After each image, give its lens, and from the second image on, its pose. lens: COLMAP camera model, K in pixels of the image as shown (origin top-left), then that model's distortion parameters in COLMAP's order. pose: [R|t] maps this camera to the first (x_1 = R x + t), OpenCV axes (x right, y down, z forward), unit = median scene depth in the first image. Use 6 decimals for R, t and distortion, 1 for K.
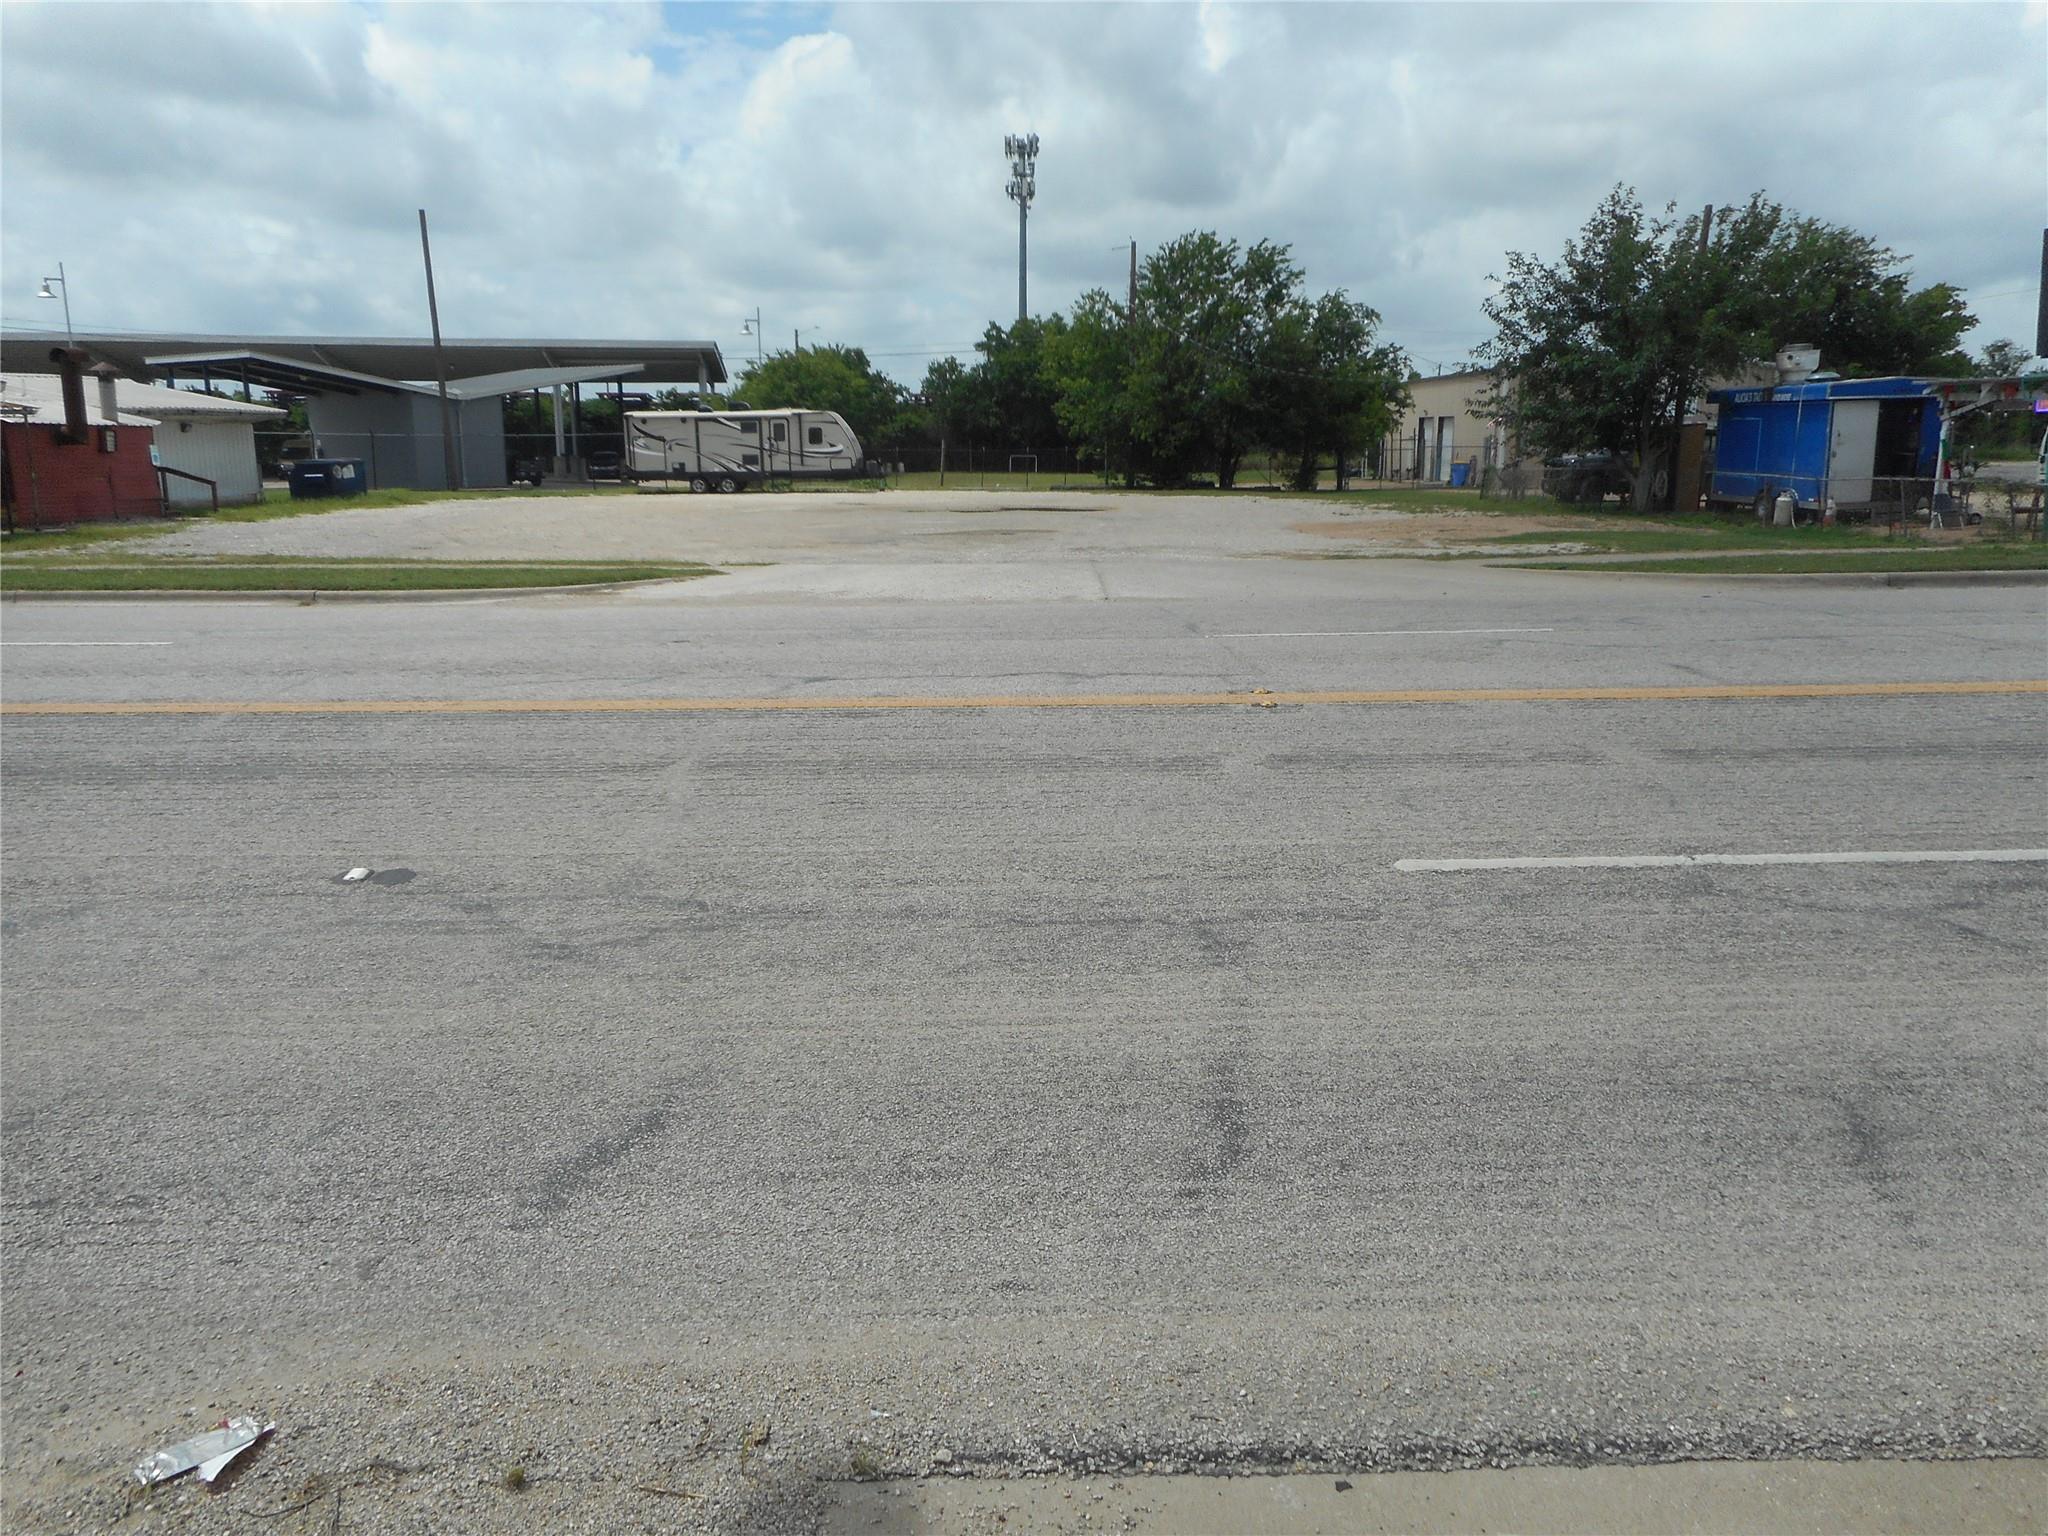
lens RADIAL K [[1516.4, 0, 996.0], [0, 1516.4, 789.3], [0, 0, 1]] dist [0.024062, -0.004208]
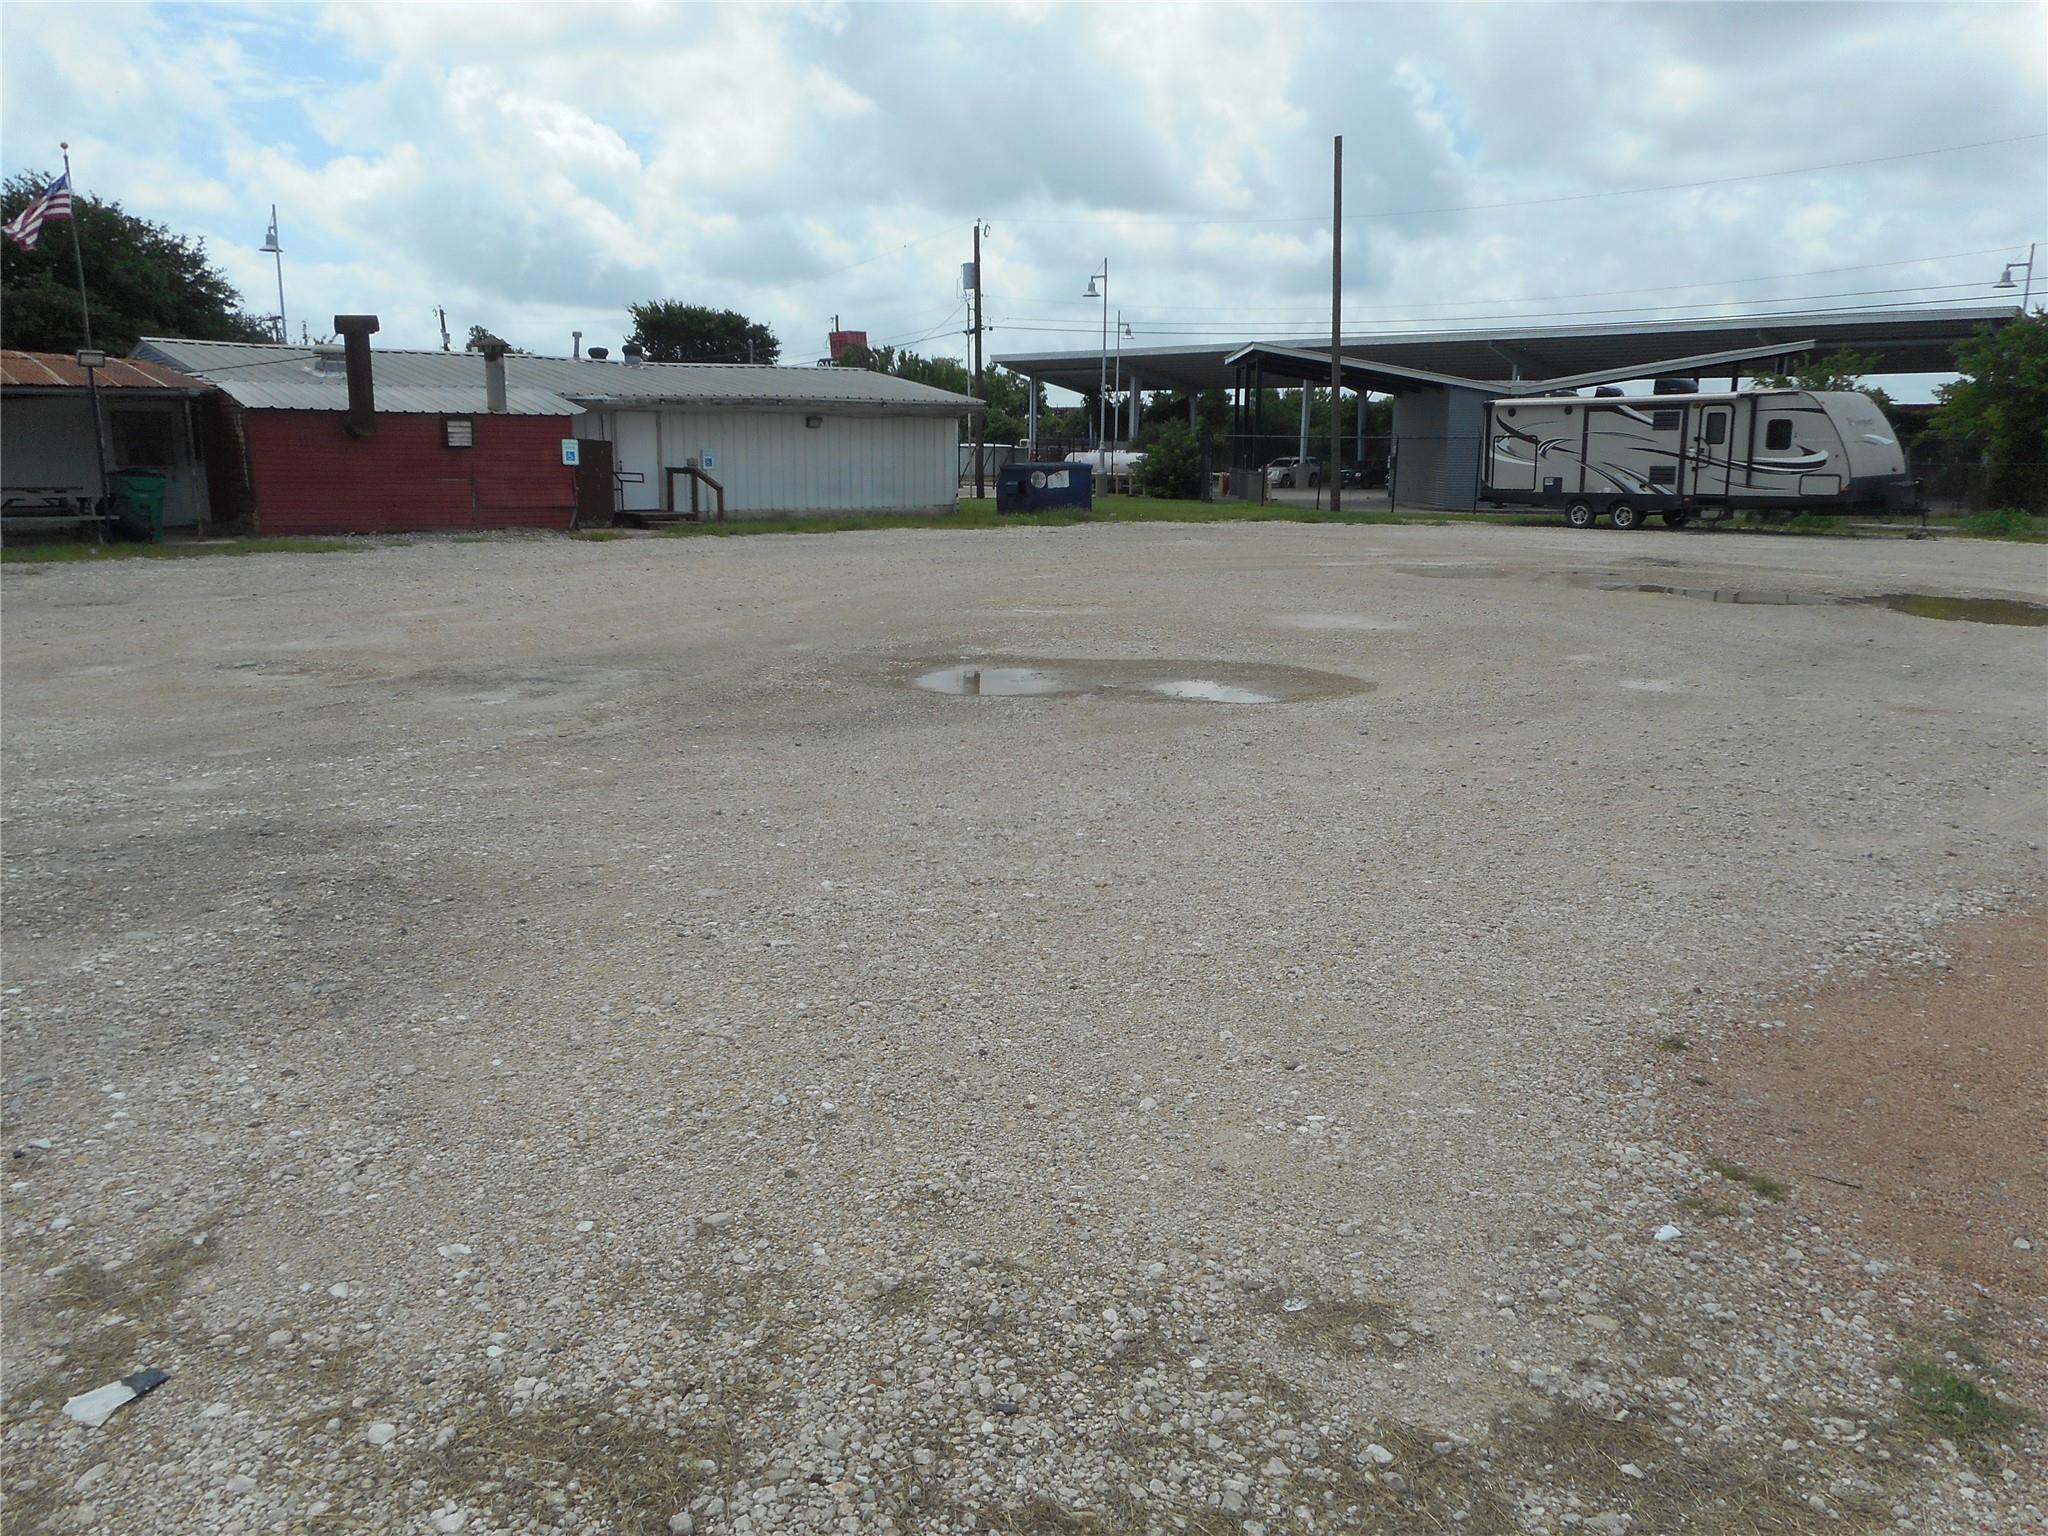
lens RADIAL K [[1540.1, 0, 1027.6], [0, 1540.1, 757.6], [0, 0, 1]] dist [0.005844, 0.001451]
pose [[0.638020, 0.158794, -0.753469, 0.148832], [-0.182429, 0.981819, 0.052442, -0.096280], [0.748098, 0.103996, 0.655389, 0.437415]]
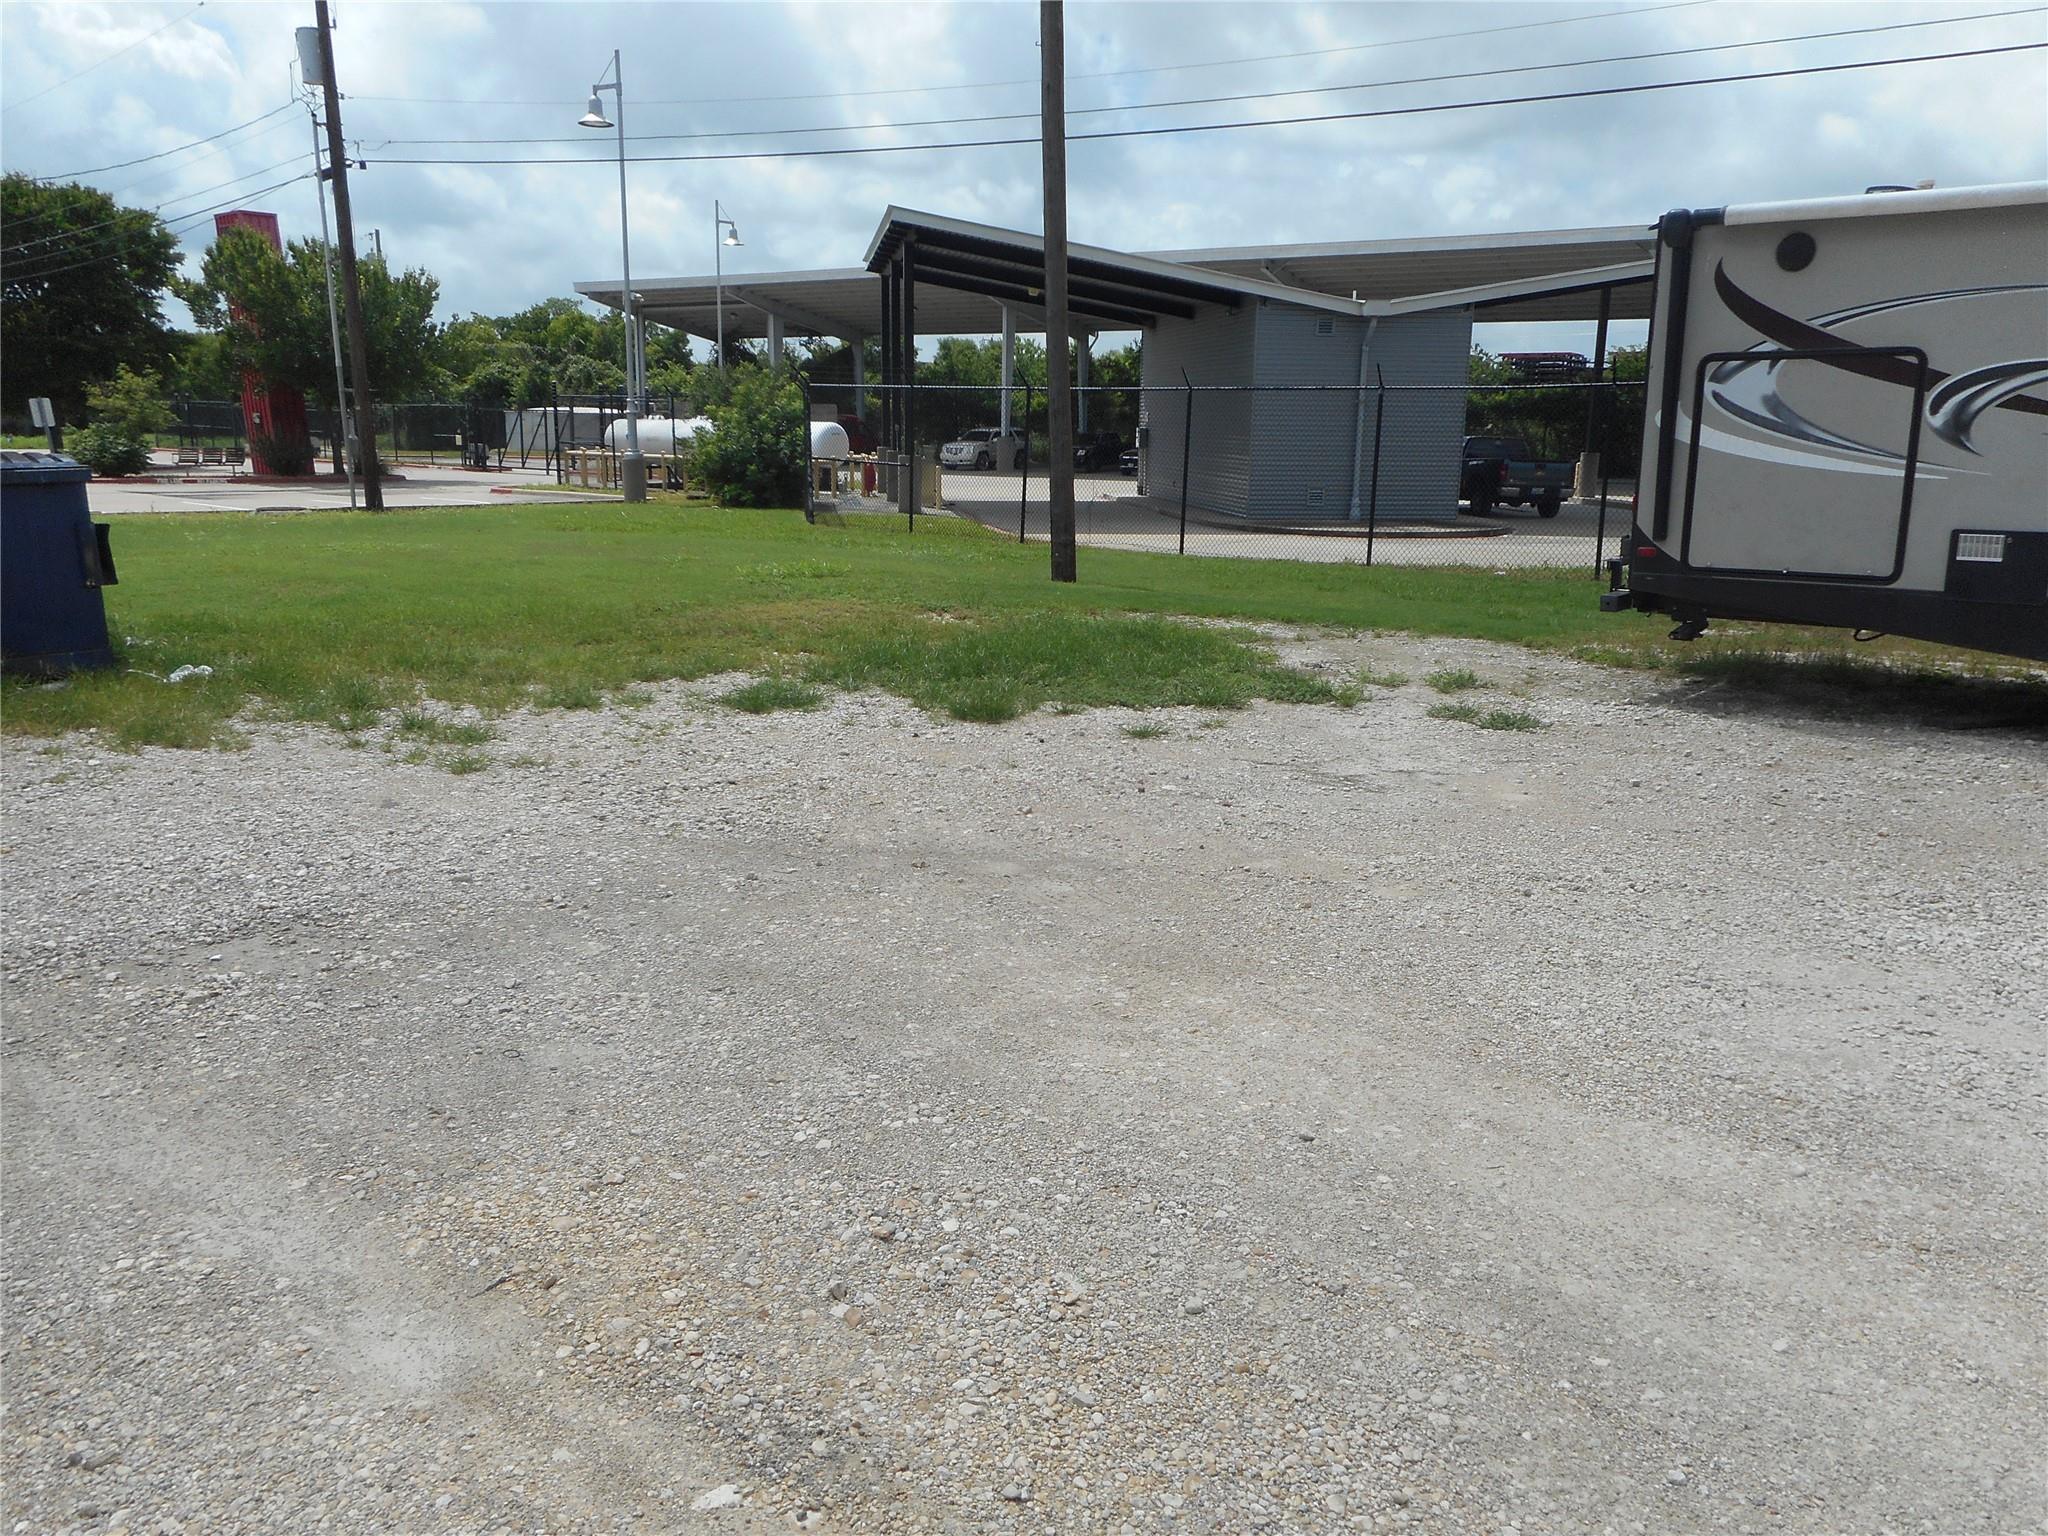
lens RADIAL K [[1521.2, 0, 1015.8], [0, 1521.2, 799.2], [0, 0, 1]] dist [0.012600, -0.005465]
pose [[0.762431, 0.166582, -0.625260, -0.185534], [-0.157548, 0.985005, 0.070313, -0.185649], [0.627597, 0.044900, 0.777243, 0.831123]]
